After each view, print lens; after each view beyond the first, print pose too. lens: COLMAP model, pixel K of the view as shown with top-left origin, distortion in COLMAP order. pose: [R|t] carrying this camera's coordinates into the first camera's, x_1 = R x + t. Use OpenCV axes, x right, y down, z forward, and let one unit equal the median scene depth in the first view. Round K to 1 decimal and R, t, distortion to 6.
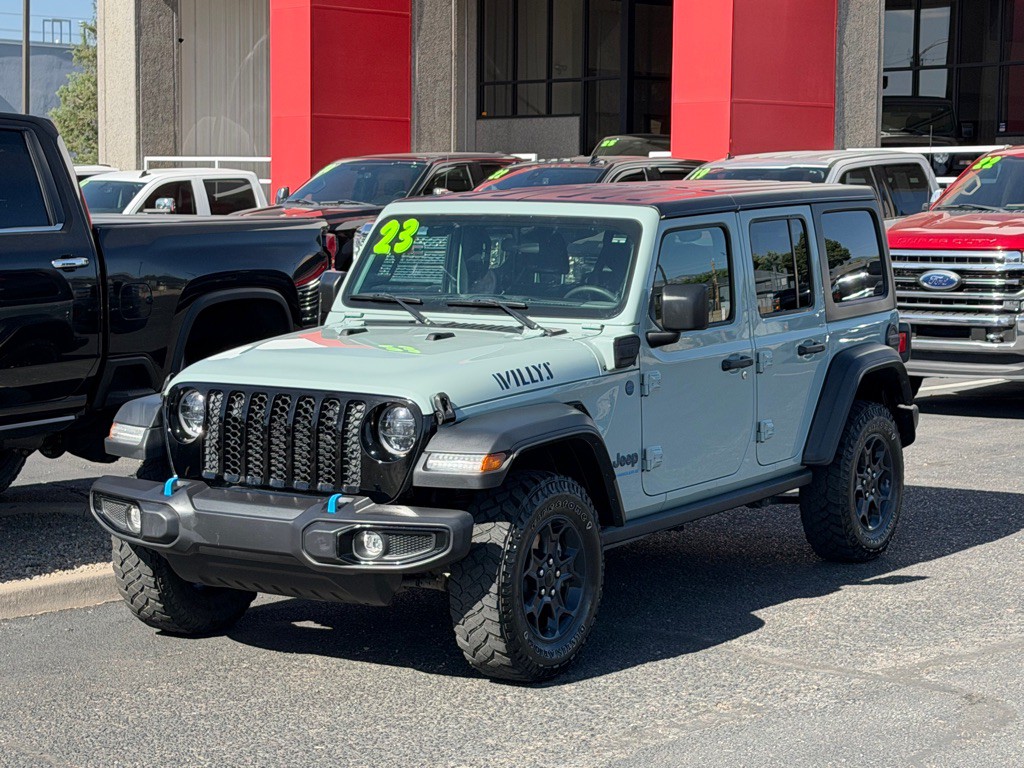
lens RADIAL K [[2184.1, 0, 512.0], [0, 2184.1, 384.0], [0, 0, 1]] dist [0.069677, 0.131316]
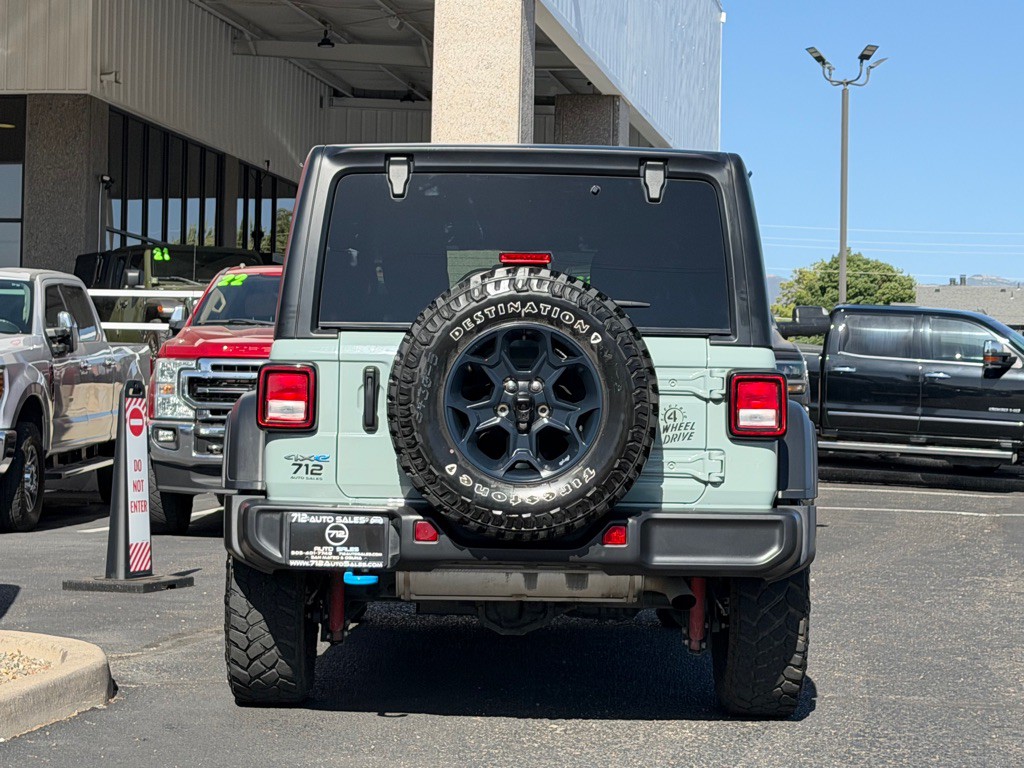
lens RADIAL K [[2226.5, 0, 510.8], [0, 2226.5, 327.8], [0, 0, 1]] dist [0.121256, 0.204134]
pose [[0.809049, 0.037425, 0.586548, -0.559879], [0.032945, 0.993514, -0.108834, 0.064745], [-0.586817, 0.107376, 0.802569, 0.341858]]
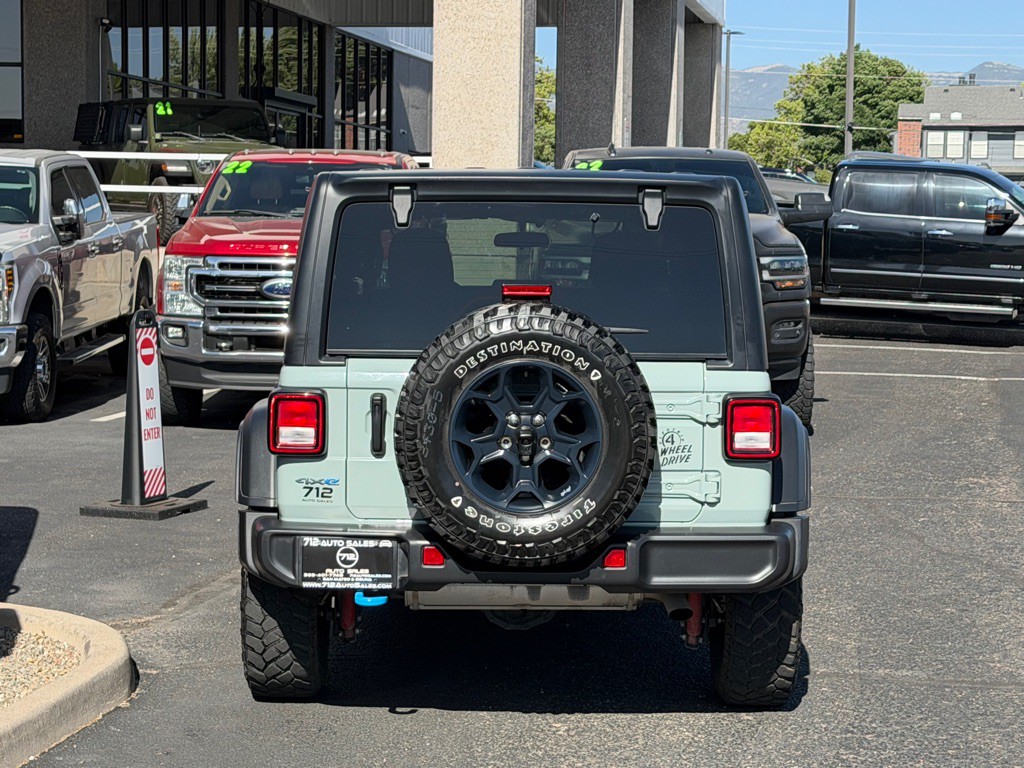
lens RADIAL K [[2227.9, 0, 517.8], [0, 2227.9, 365.2], [0, 0, 1]] dist [0.127465, 0.158008]
pose [[0.808746, -0.030102, 0.587387, -0.573304], [0.039830, 0.999200, -0.003634, -0.013721], [-0.586808, 0.026334, 0.809298, 0.316473]]
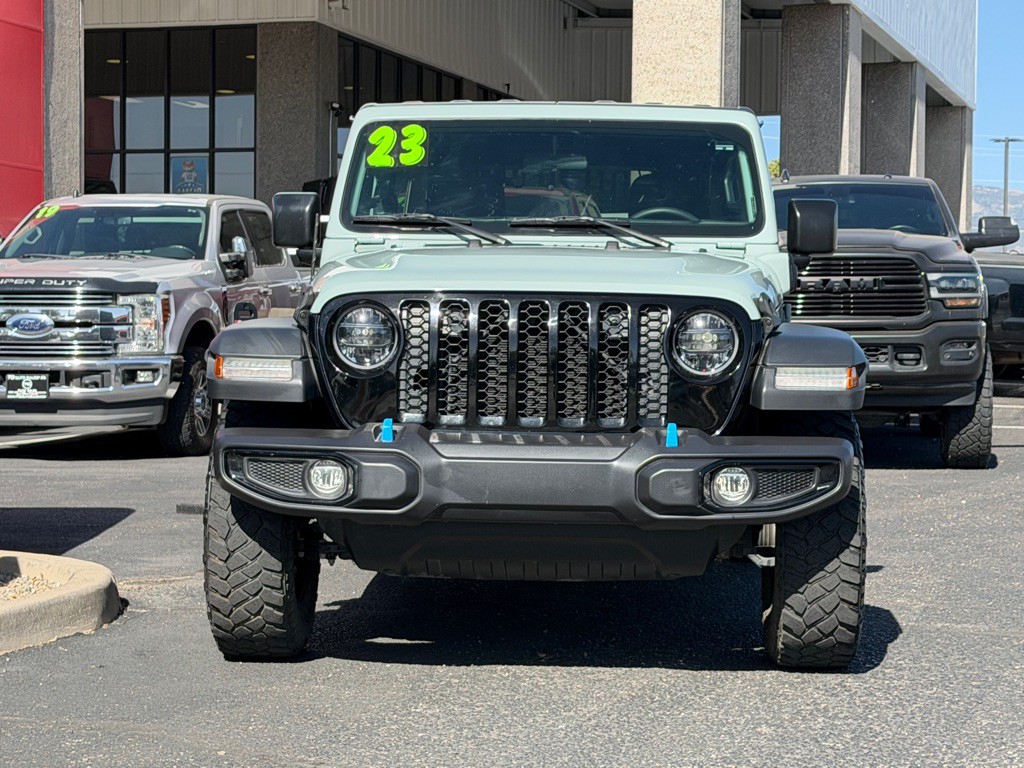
lens RADIAL K [[2227.9, 0, 517.8], [0, 2227.9, 365.2], [0, 0, 1]] dist [0.127465, 0.158008]
pose [[0.876414, -0.001584, 0.481556, -0.443787], [0.036510, 0.997335, -0.063167, 0.069289], [-0.480173, 0.072942, 0.874136, 0.323128]]
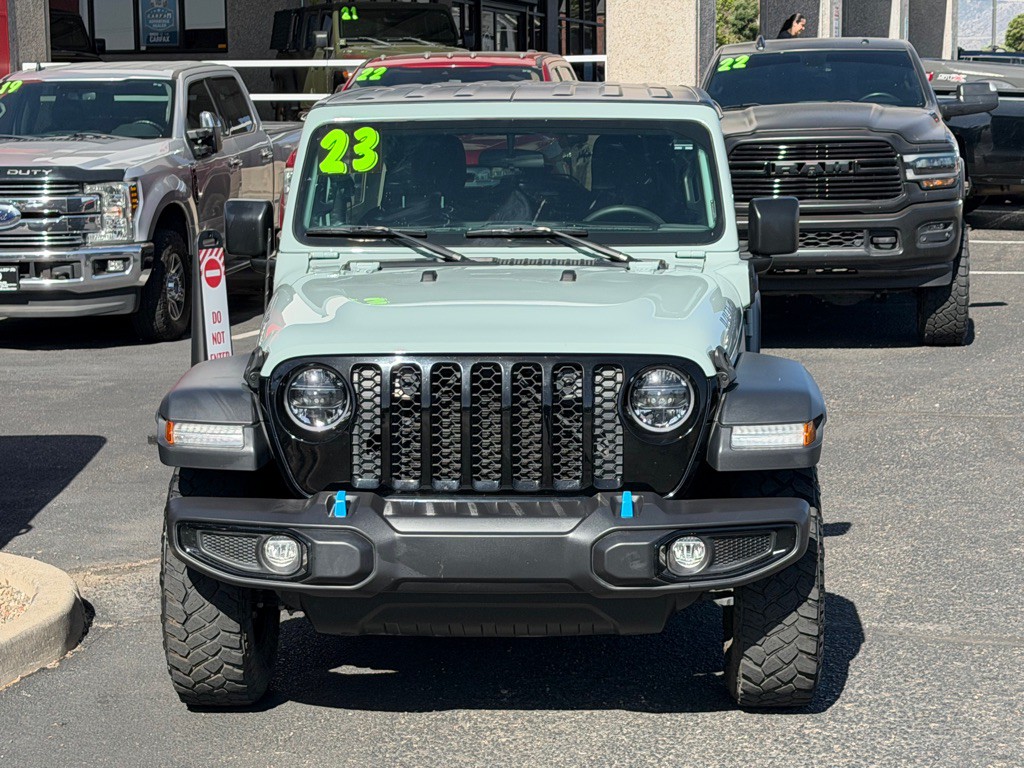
lens RADIAL K [[2232.5, 0, 512.0], [0, 2232.5, 384.0], [0, 0, 1]] dist [0.110016, 0.346270]
pose [[0.874309, -0.071174, 0.480122, -0.427757], [0.056947, 0.997400, 0.044156, -0.019458], [-0.482017, -0.011264, 0.876090, 0.321029]]
